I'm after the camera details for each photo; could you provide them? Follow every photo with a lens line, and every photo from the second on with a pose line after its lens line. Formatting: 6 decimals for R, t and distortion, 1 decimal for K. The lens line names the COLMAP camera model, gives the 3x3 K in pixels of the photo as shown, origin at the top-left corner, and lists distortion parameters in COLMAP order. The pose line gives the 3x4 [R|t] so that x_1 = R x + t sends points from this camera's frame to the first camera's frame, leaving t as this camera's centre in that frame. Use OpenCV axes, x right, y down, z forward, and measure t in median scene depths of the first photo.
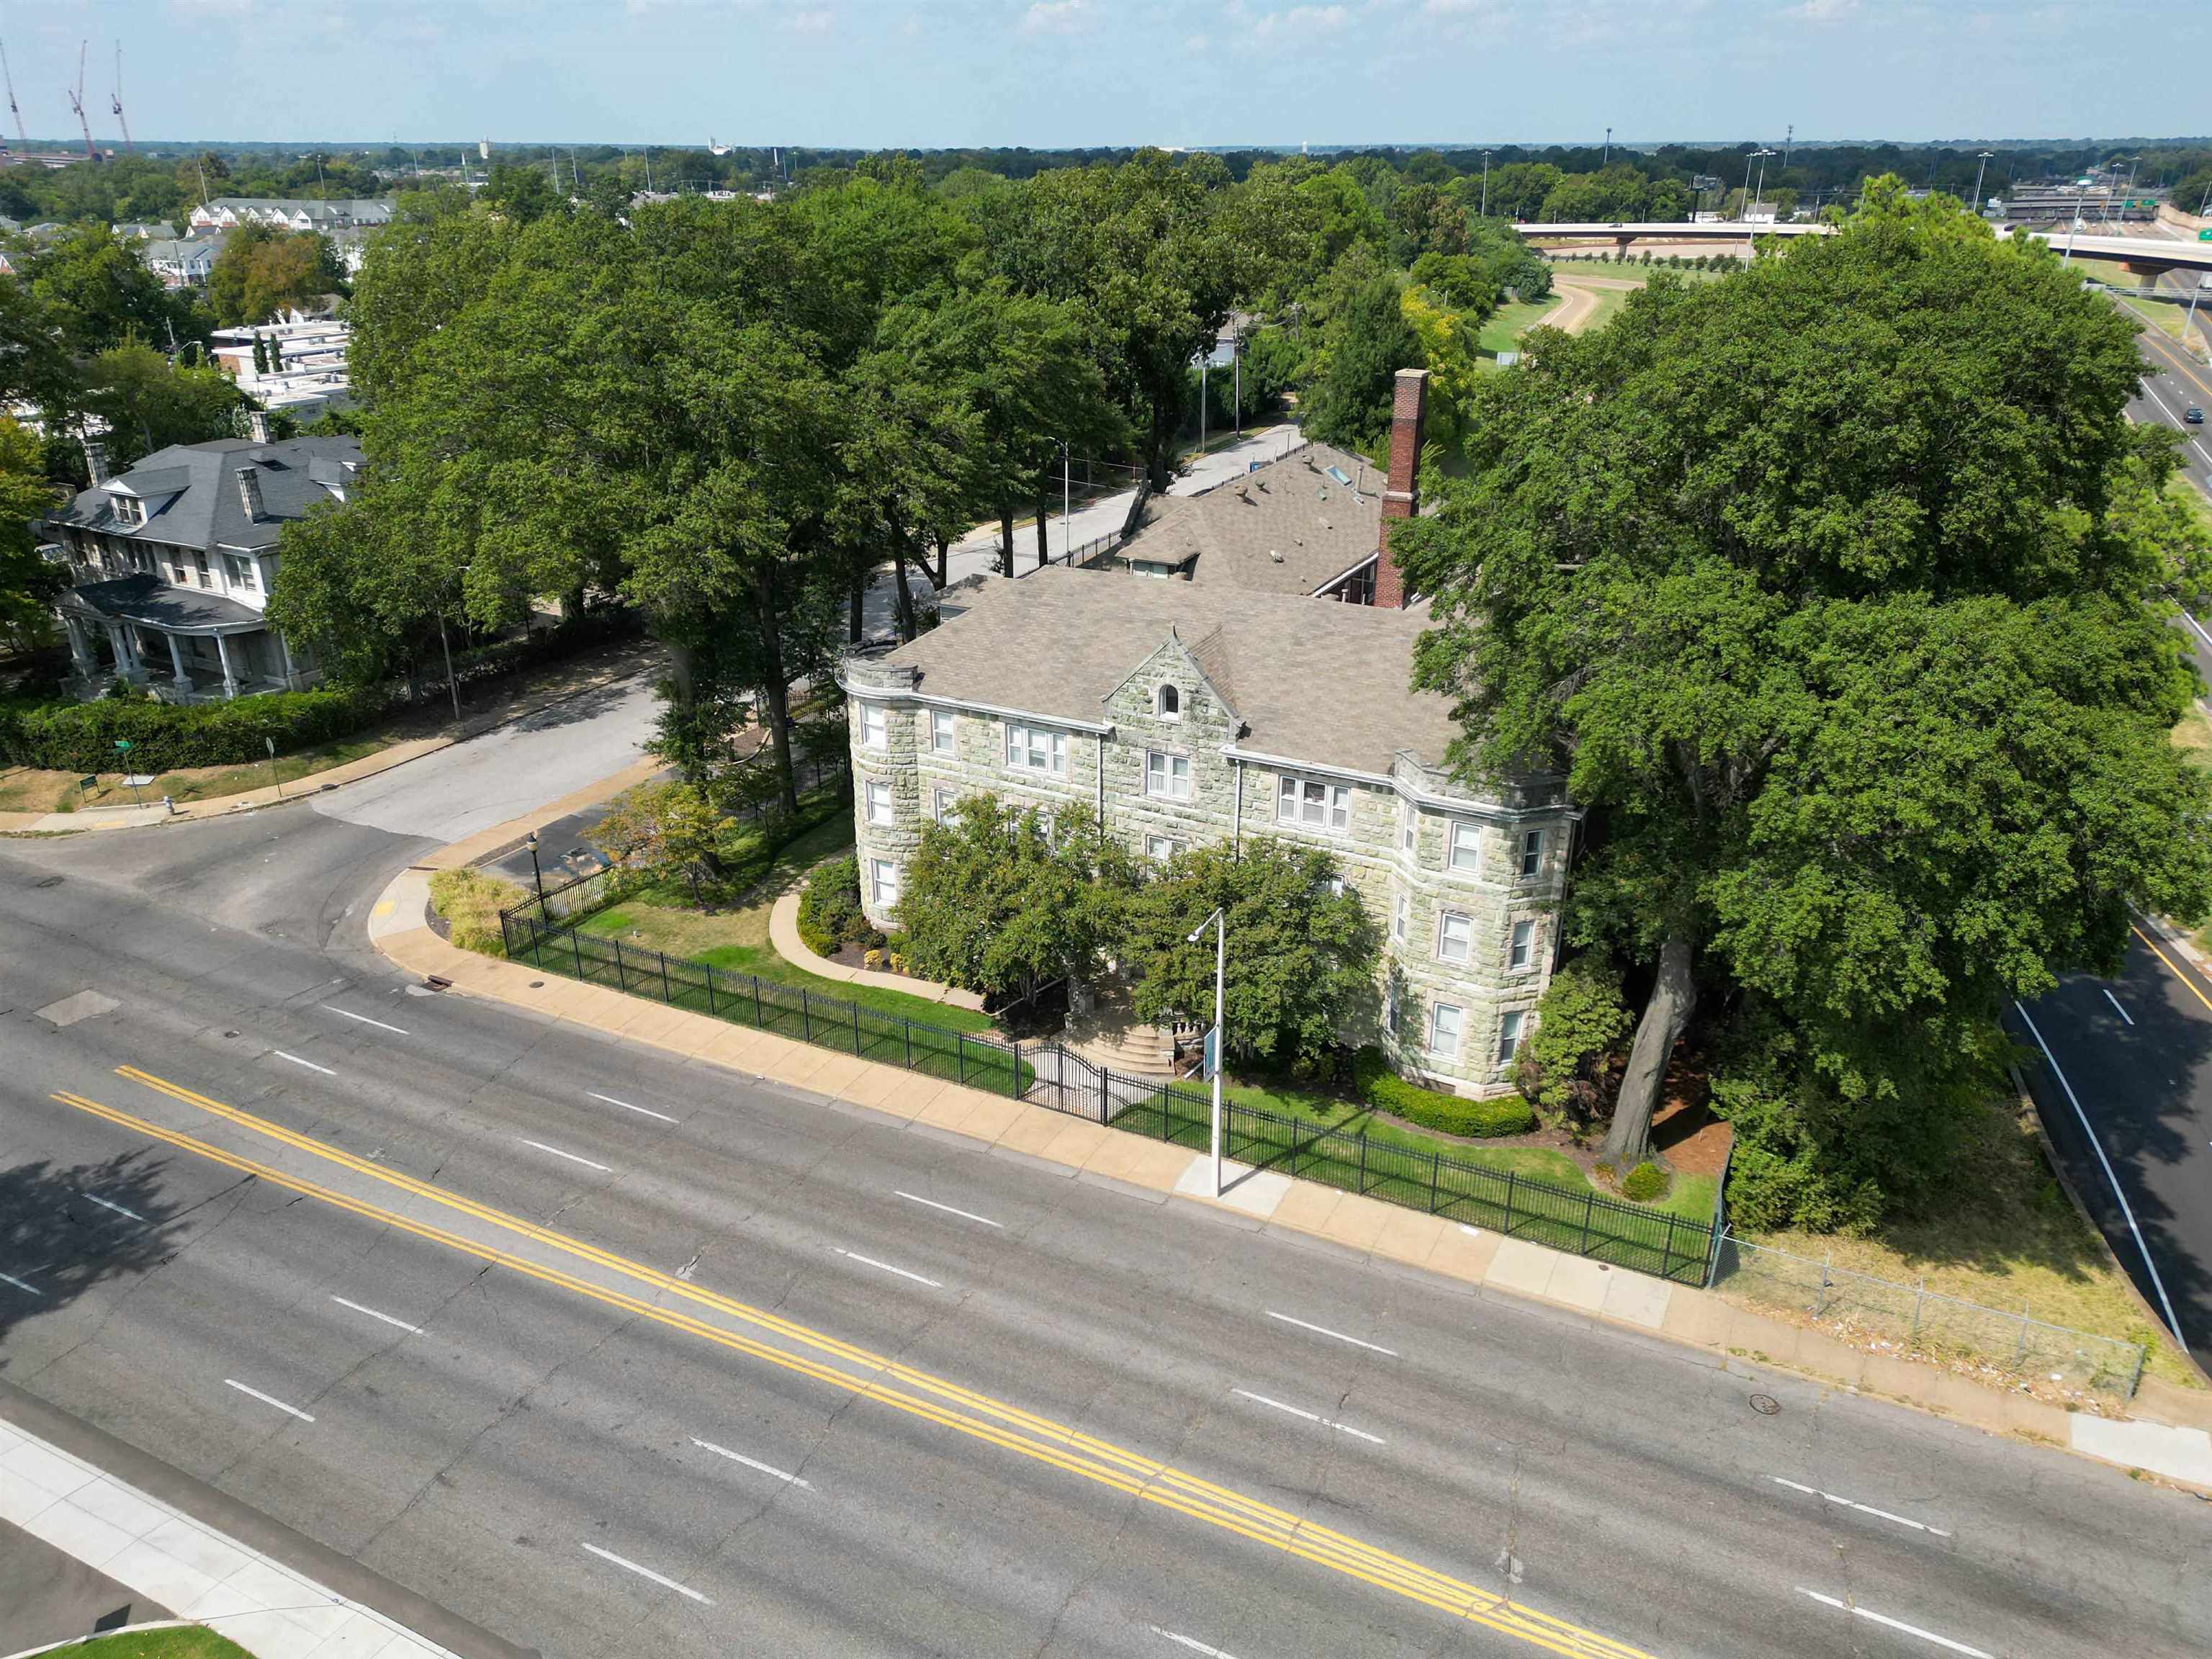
lens RADIAL K [[1531.2, 0, 1106.0], [0, 1531.2, 829.5], [0, 0, 1]] dist [0.187510, -0.000334]
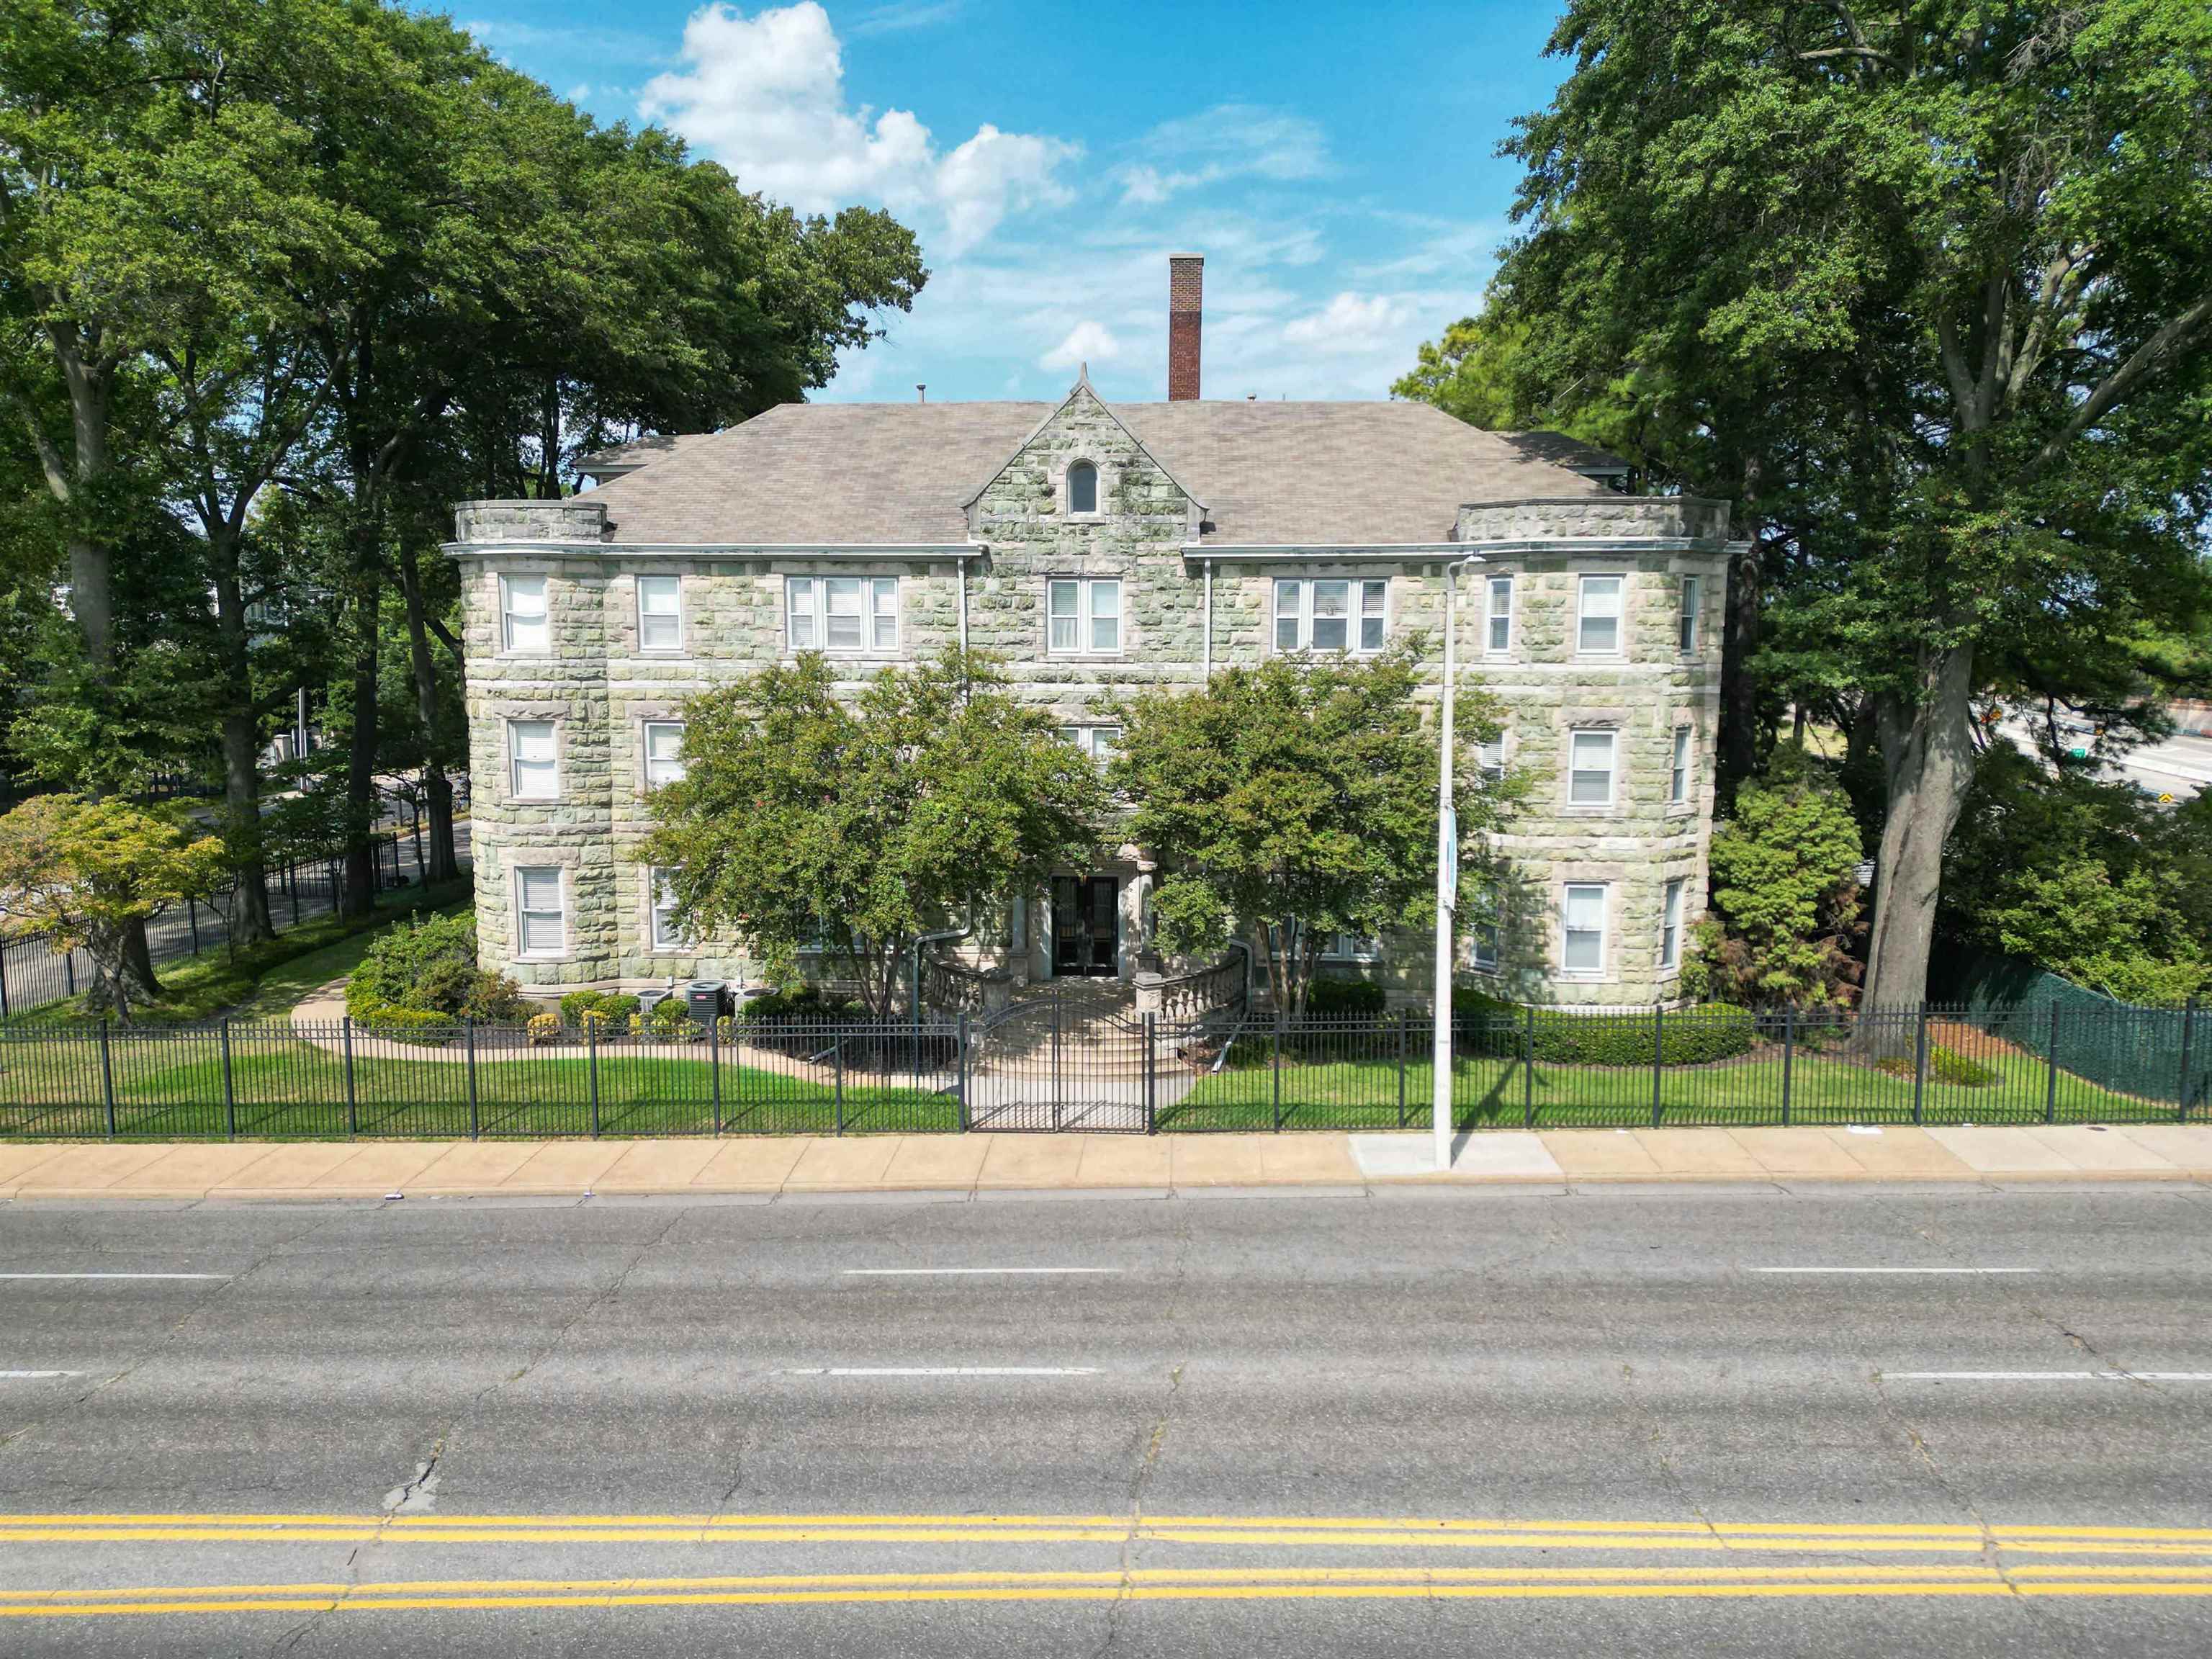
lens RADIAL K [[1533.4, 0, 1106.0], [0, 1533.4, 829.5], [0, 0, 1]] dist [0.118676, -0.131711]
pose [[0.909870, -0.051229, 0.411718, -0.220196], [0.162542, 0.957037, -0.240126, 0.206401], [-0.381728, 0.285405, 0.879106, 0.478282]]
